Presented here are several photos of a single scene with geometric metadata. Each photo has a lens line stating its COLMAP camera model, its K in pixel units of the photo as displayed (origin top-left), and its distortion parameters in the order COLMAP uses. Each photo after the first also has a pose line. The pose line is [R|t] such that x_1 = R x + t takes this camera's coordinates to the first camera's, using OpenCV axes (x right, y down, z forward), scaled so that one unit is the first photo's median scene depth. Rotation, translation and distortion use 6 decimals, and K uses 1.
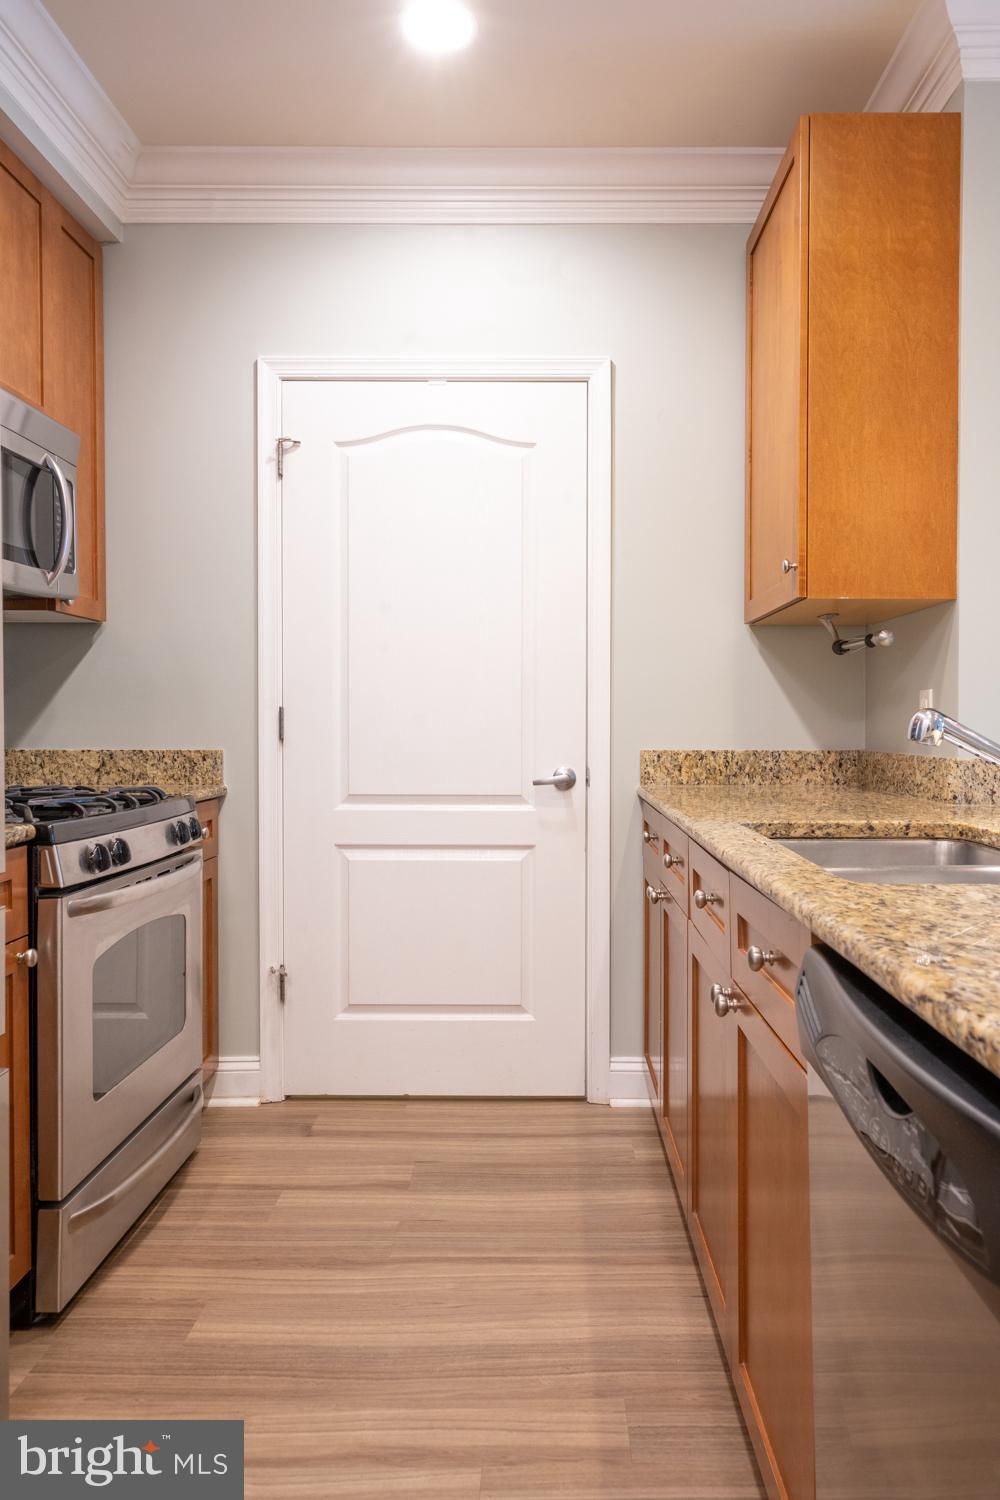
lens RADIAL K [[1067.6, 0, 505.7], [0, 1067.6, 744.5], [0, 0, 1]] dist [0.001907, 0.001971]
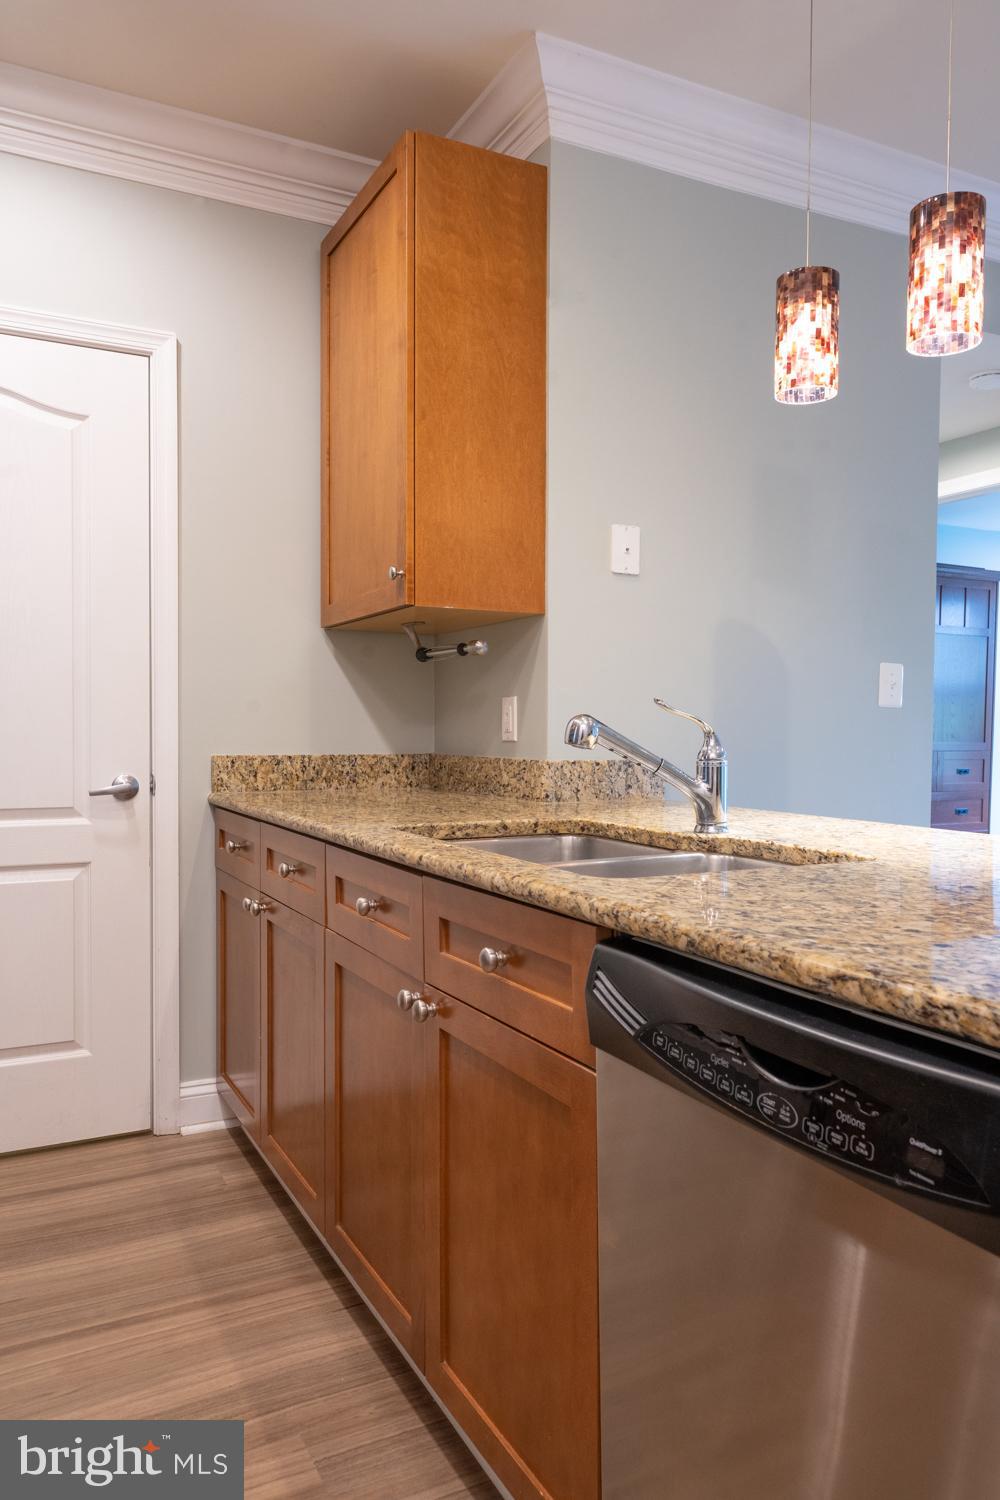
lens RADIAL K [[1067.6, 0, 503.9], [0, 1067.6, 758.2], [0, 0, 1]] dist [0.001907, 0.001971]
pose [[0.883258, -0.011619, 0.468743, -0.125567], [0.007434, 0.999914, 0.010776, -0.001182], [-0.468828, -0.006033, 0.883269, 0.054977]]
